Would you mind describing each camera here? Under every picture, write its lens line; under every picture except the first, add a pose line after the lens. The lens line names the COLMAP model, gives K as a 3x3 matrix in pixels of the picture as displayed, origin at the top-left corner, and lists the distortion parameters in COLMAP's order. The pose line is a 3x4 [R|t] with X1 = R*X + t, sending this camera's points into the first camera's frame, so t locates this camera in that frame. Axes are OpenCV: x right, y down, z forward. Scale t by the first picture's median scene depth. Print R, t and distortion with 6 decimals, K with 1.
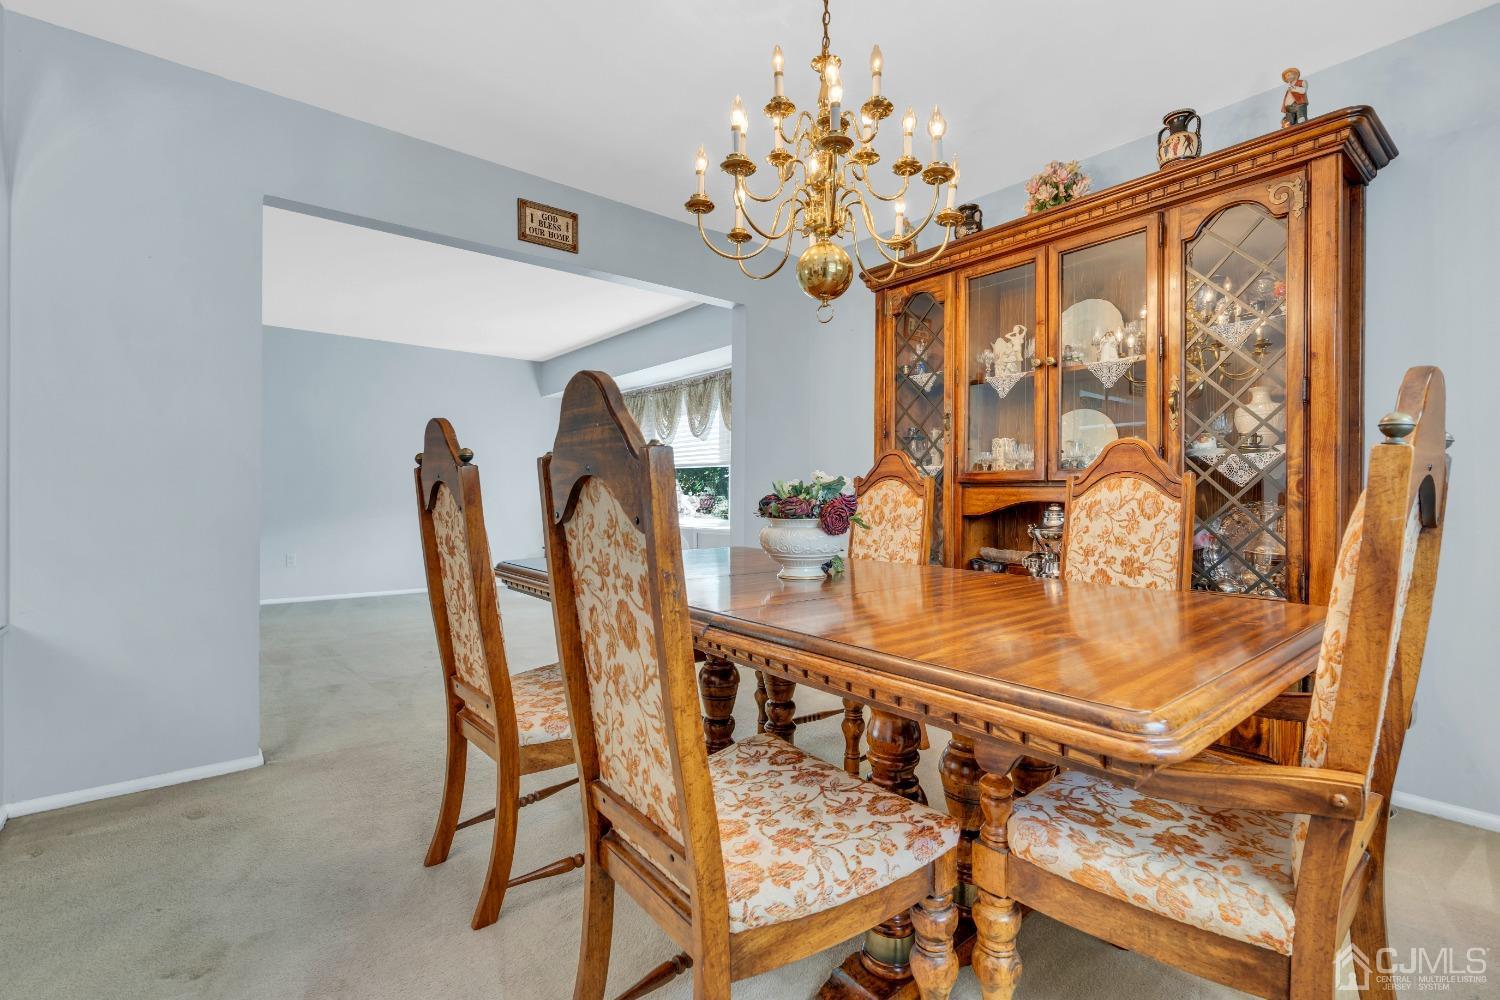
lens RADIAL K [[688.9, 0, 750.9], [0, 688.9, 493.9], [0, 0, 1]] dist [0.002979, 0.000115]
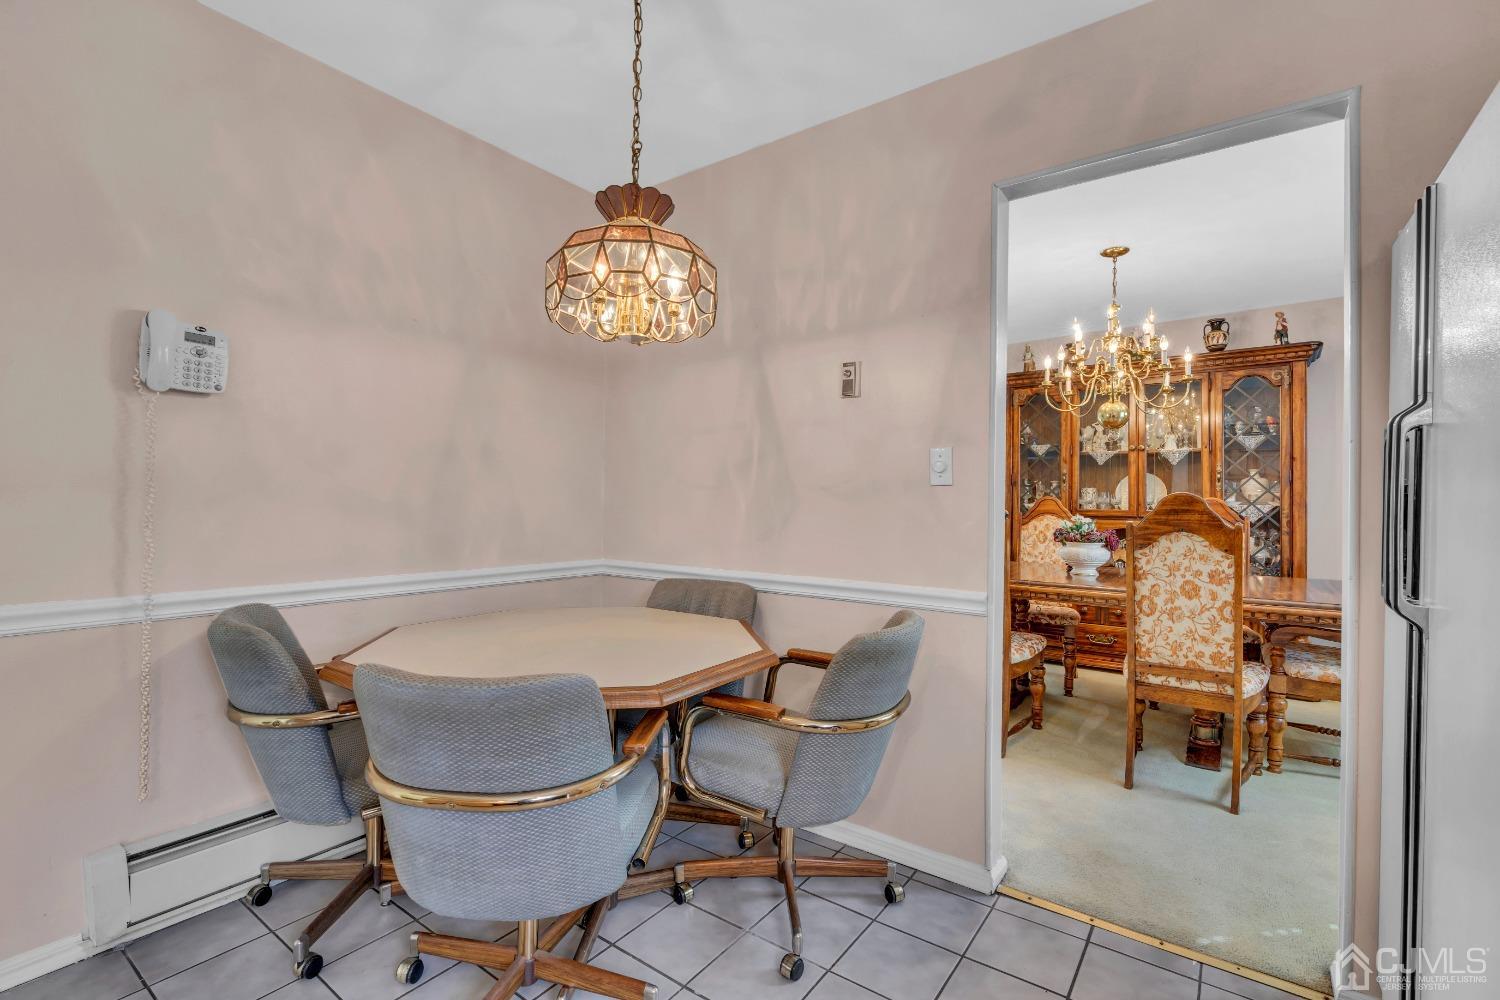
lens RADIAL K [[688.9, 0, 748.0], [0, 688.9, 500.7], [0, 0, 1]] dist [0.002979, 0.000115]
pose [[0.967565, 0.006485, 0.252537, -1.090509], [-0.006151, 0.999979, -0.002110, -0.056855], [-0.252546, 0.000488, 0.967585, -0.482997]]
